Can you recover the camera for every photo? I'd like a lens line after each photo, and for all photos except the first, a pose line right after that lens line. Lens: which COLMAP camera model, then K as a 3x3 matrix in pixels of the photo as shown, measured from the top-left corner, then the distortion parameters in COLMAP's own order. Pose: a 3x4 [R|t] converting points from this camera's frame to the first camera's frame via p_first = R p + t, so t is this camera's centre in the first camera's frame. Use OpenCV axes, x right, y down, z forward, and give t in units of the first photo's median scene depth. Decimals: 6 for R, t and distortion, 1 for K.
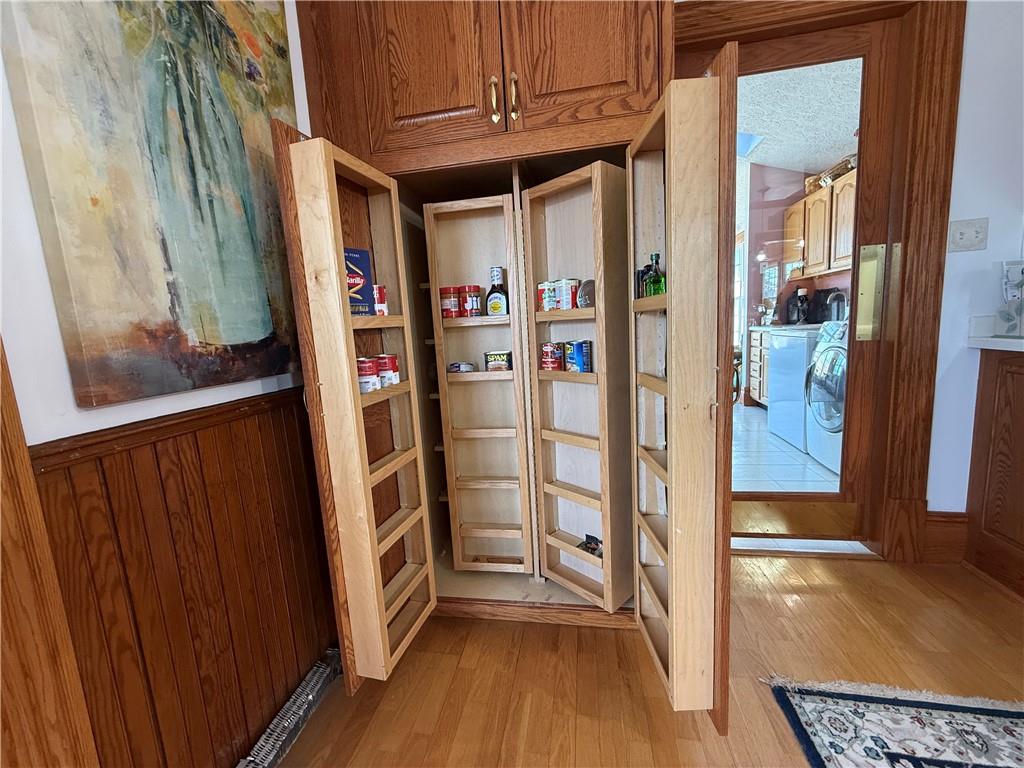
lens RADIAL K [[405.8, 0, 510.8], [0, 405.8, 384.4], [0, 0, 1]] dist [-0.000163, 0.000117]
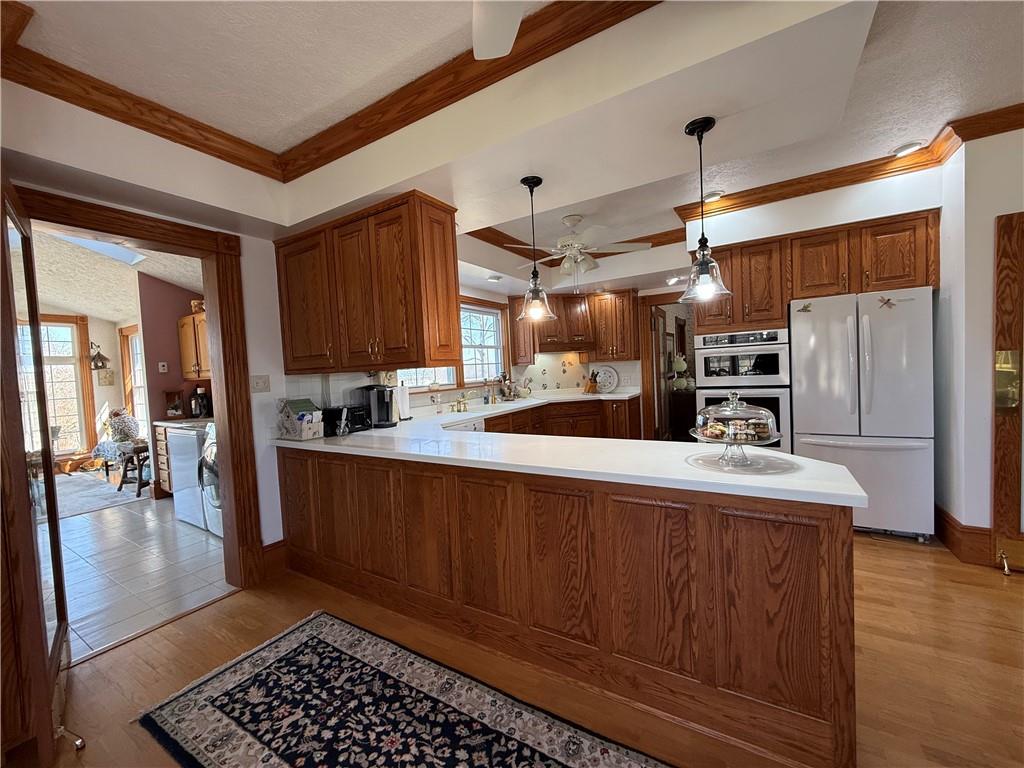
lens RADIAL K [[405.8, 0, 512.3], [0, 405.8, 383.2], [0, 0, 1]] dist [-0.000163, 0.000117]
pose [[0.356571, 0.005797, 0.934250, -0.070544], [0.158368, 0.985134, -0.066556, -0.032756], [-0.920748, 0.171687, 0.350352, -0.296810]]
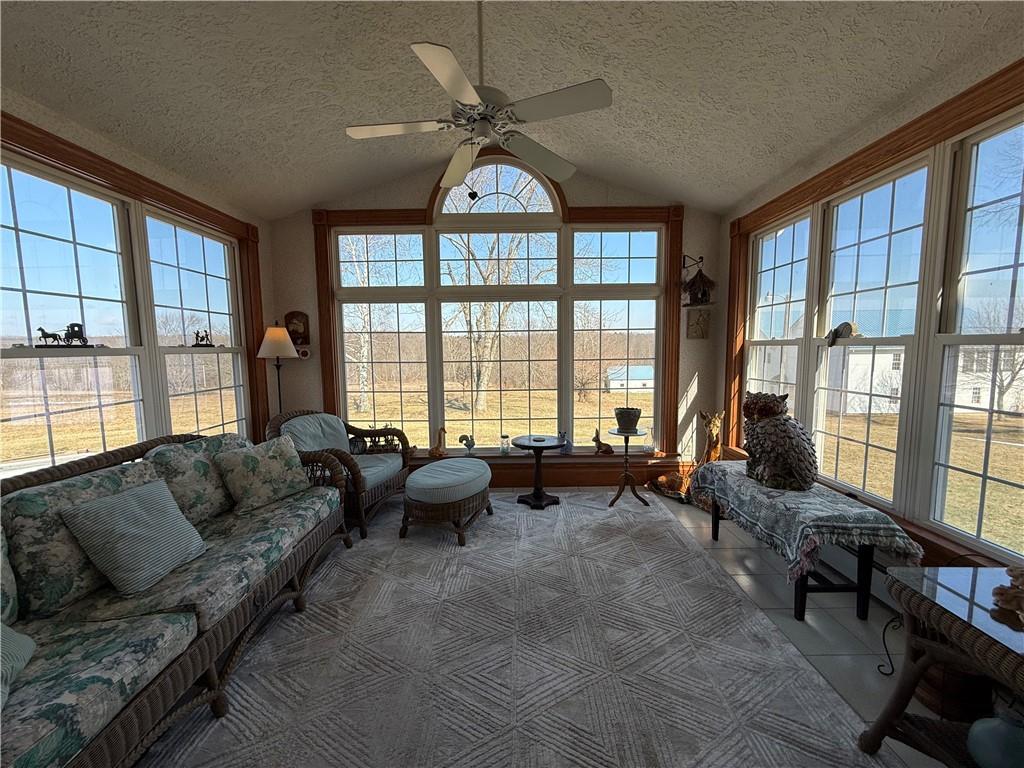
lens RADIAL K [[405.8, 0, 517.2], [0, 405.8, 387.8], [0, 0, 1]] dist [-0.000163, 0.000117]
pose [[0.980961, 0.026839, 0.192341, 0.417613], [-0.016257, 0.998277, -0.056387, -0.274795], [-0.193523, 0.052186, 0.979707, 1.306843]]
